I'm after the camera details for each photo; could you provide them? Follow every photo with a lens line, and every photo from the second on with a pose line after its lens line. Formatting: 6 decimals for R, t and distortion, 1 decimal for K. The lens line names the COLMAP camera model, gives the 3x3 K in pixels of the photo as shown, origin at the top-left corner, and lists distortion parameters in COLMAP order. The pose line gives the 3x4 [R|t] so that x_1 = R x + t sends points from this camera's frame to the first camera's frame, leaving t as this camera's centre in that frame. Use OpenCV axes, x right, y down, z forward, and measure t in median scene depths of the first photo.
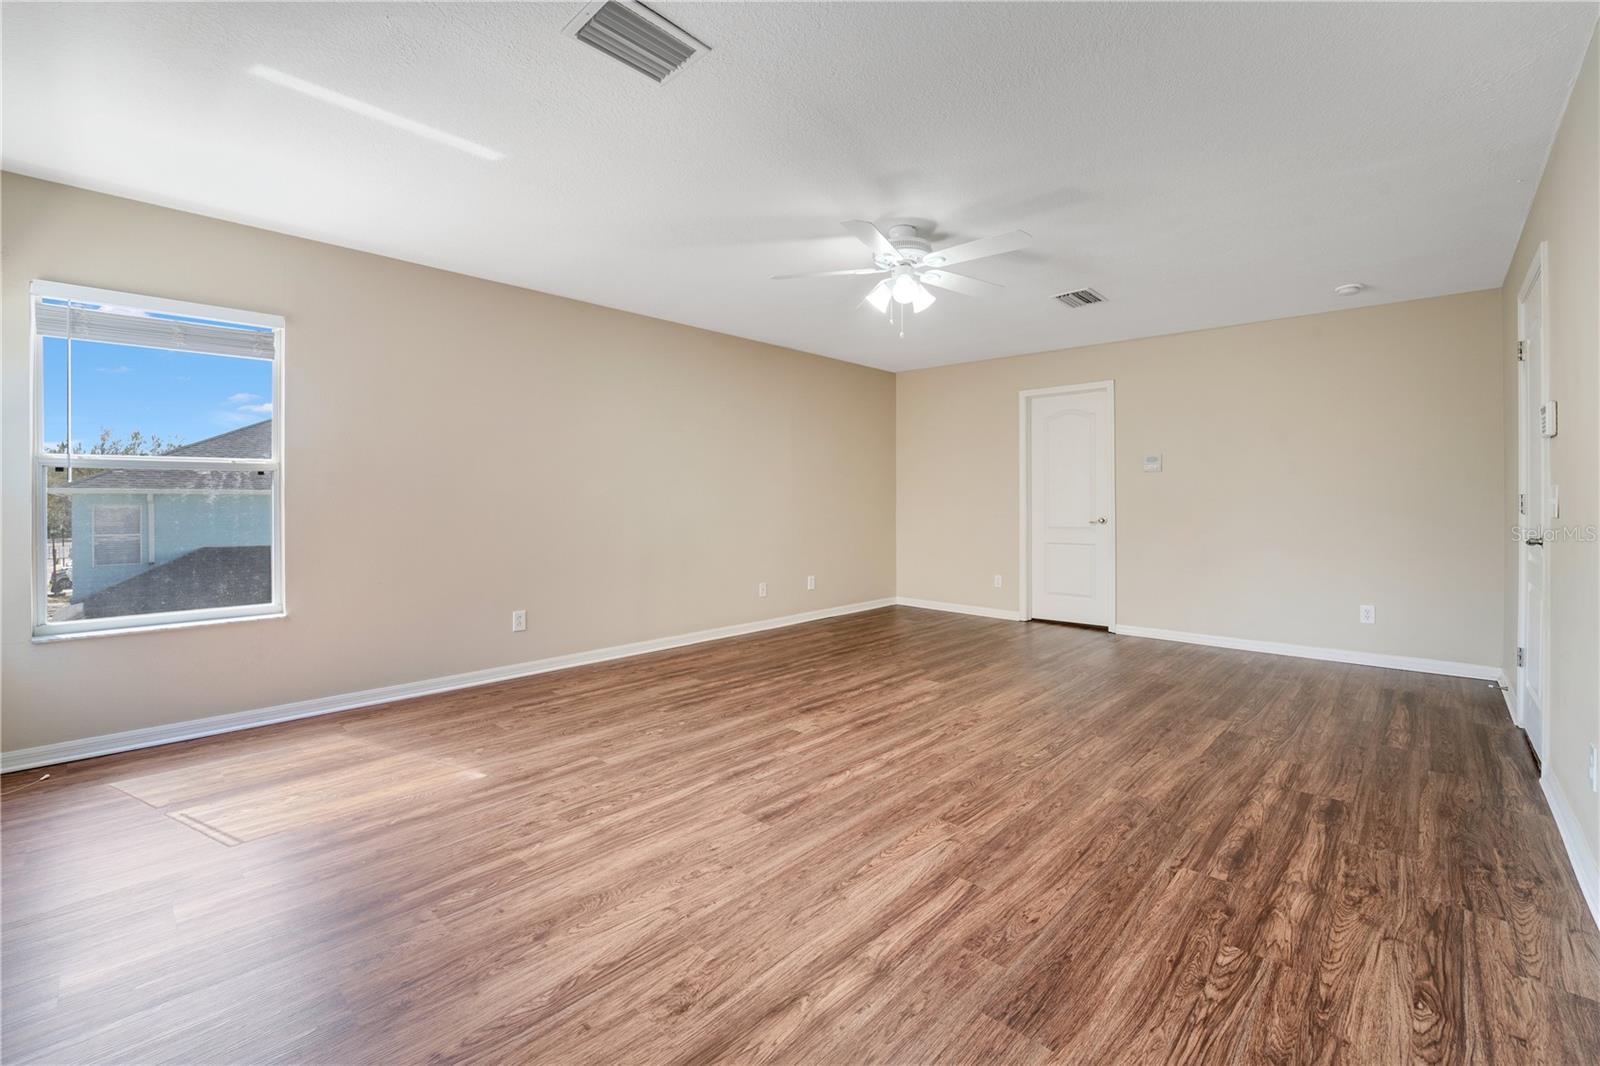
lens RADIAL K [[689.2, 0, 799.5], [0, 689.2, 520.8], [0, 0, 1]] dist [-0.022796, 0.000835]
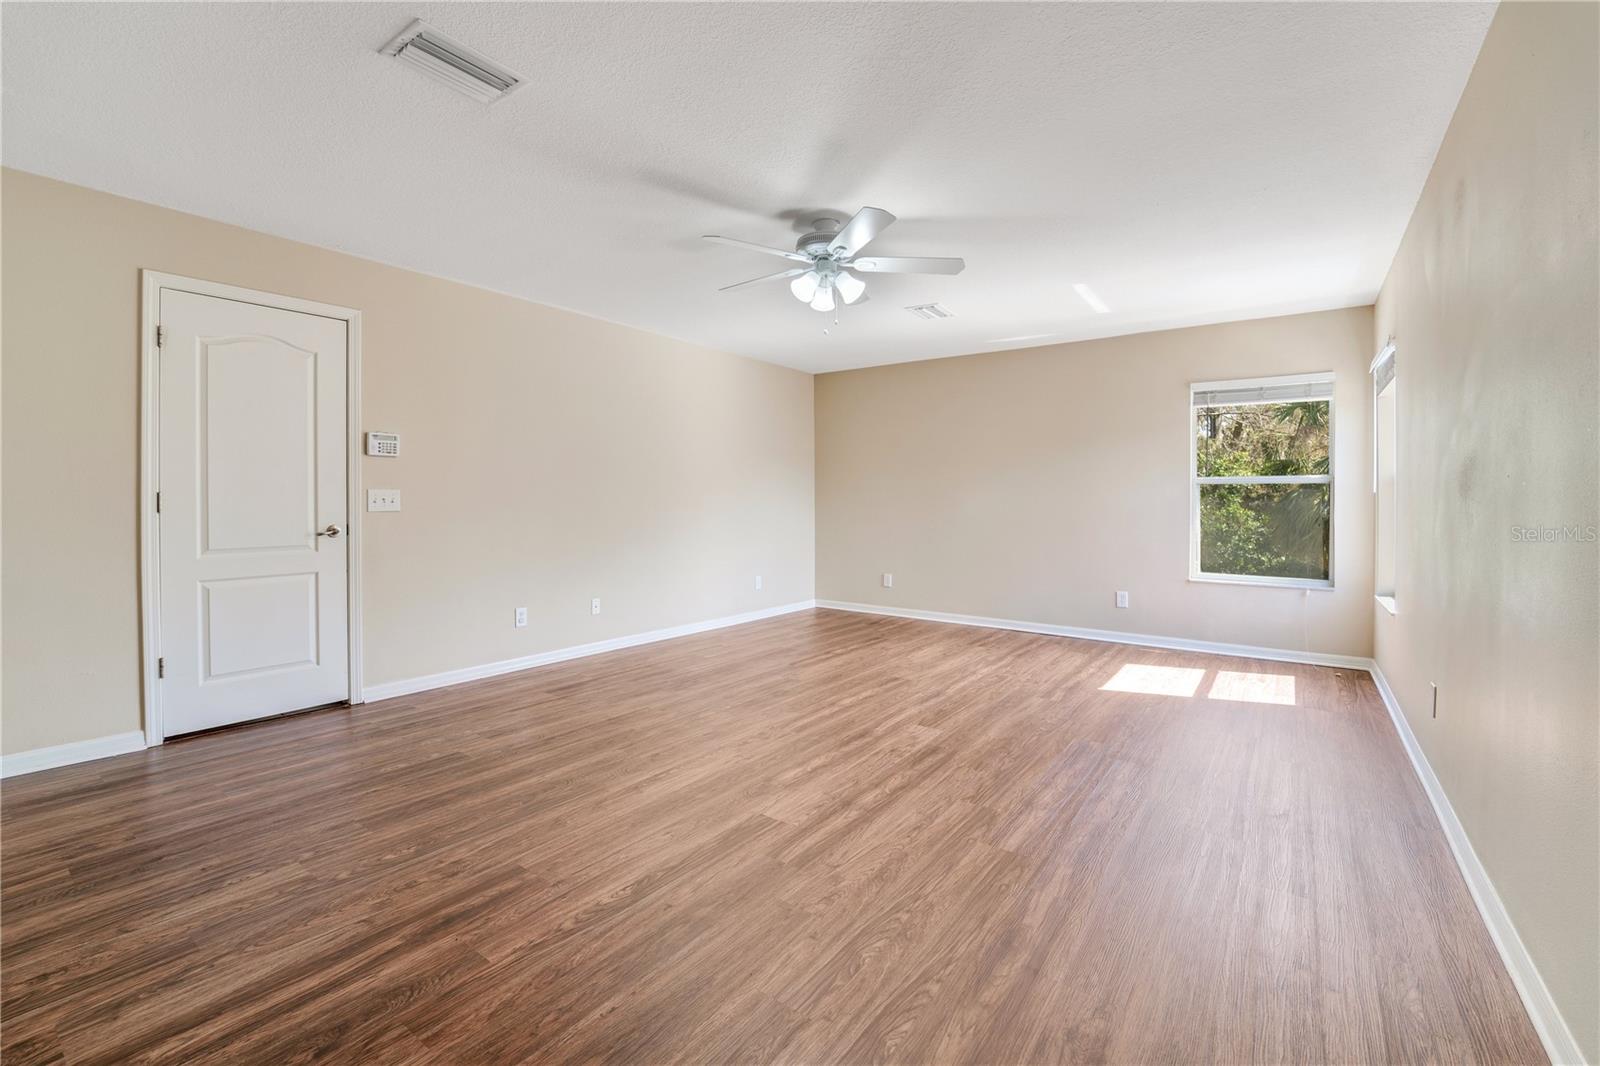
lens RADIAL K [[674.1, 0, 784.2], [0, 674.1, 505.8], [0, 0, 1]] dist [-0.019261, -0.000638]
pose [[-0.994862, -0.002693, -0.101207, 0.430990], [-0.006263, 0.999369, 0.034969, -0.082590], [0.101048, 0.035423, -0.994251, 2.753579]]
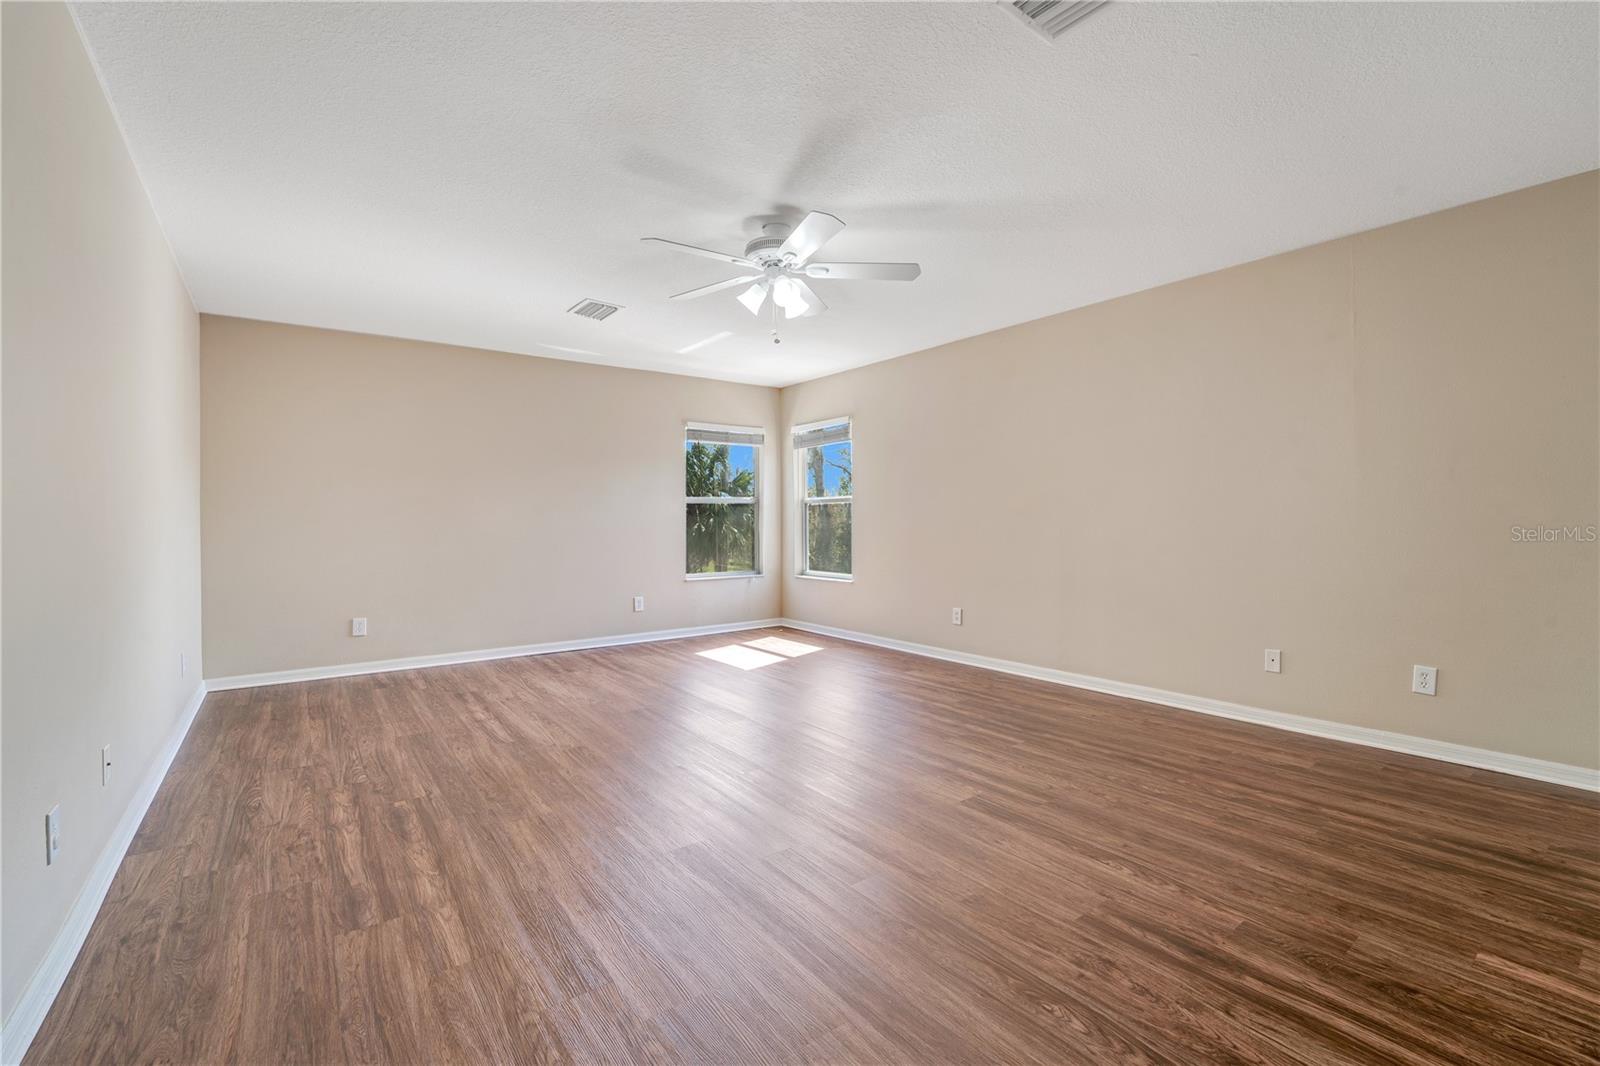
lens RADIAL K [[689.2, 0, 799.5], [0, 689.2, 520.8], [0, 0, 1]] dist [-0.022796, 0.000835]
pose [[-0.182827, 0.004473, -0.983135, 1.513111], [-0.022856, 0.999700, 0.008799, -0.048097], [0.982879, 0.024079, -0.182670, 1.697947]]
